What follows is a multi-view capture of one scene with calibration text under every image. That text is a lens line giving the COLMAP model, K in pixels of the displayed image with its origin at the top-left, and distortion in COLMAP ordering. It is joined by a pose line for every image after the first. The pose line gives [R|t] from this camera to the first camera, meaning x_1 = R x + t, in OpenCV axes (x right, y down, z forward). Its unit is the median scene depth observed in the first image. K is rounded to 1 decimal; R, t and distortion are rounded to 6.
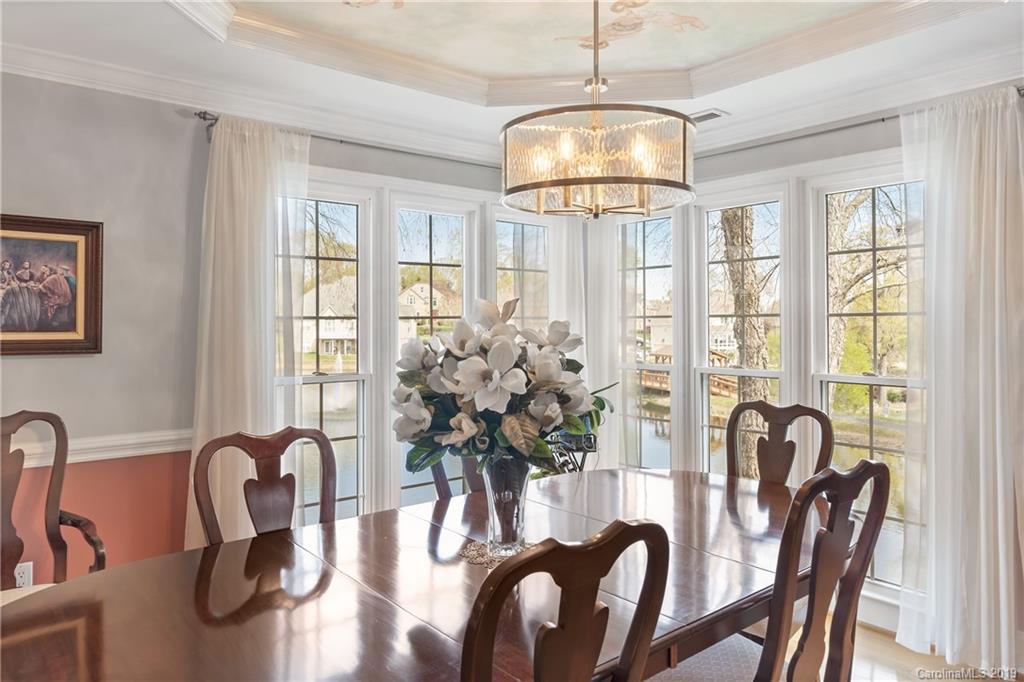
lens RADIAL K [[694.0, 0, 511.2], [0, 694.0, 329.7], [0, 0, 1]] dist [-0.000965, -0.000110]
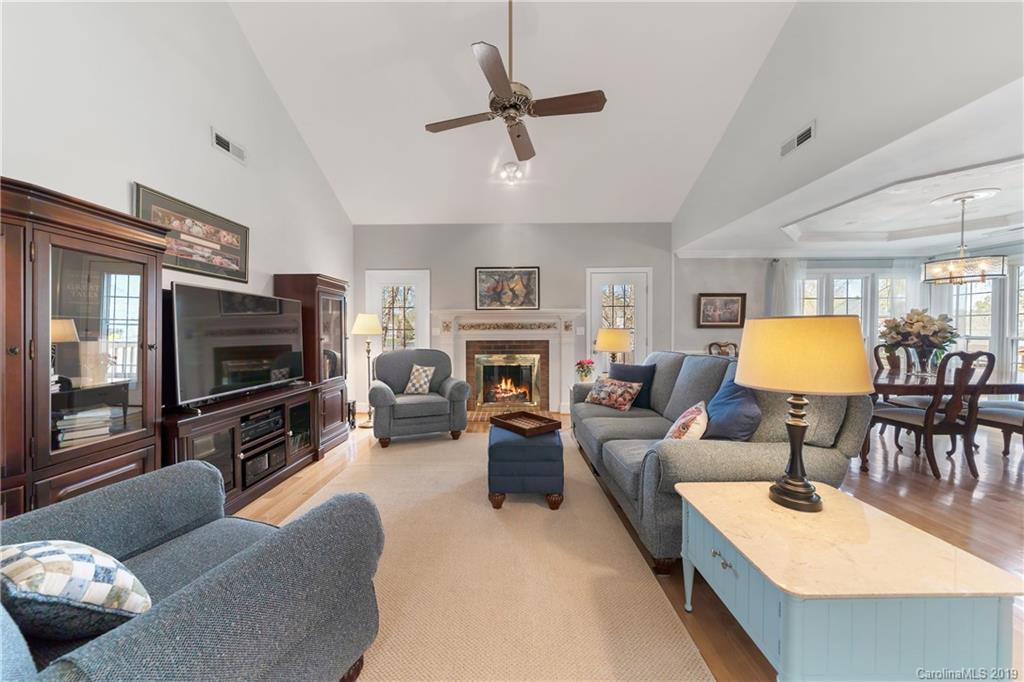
lens RADIAL K [[354.7, 0, 512.0], [0, 354.7, 341.0], [0, 0, 1]] dist [0.000037, 0.000046]
pose [[0.767868, 0.017867, -0.640359, -0.500523], [-0.002010, 0.999673, 0.025482, 0.088893], [0.640605, -0.018280, 0.767653, -1.971729]]
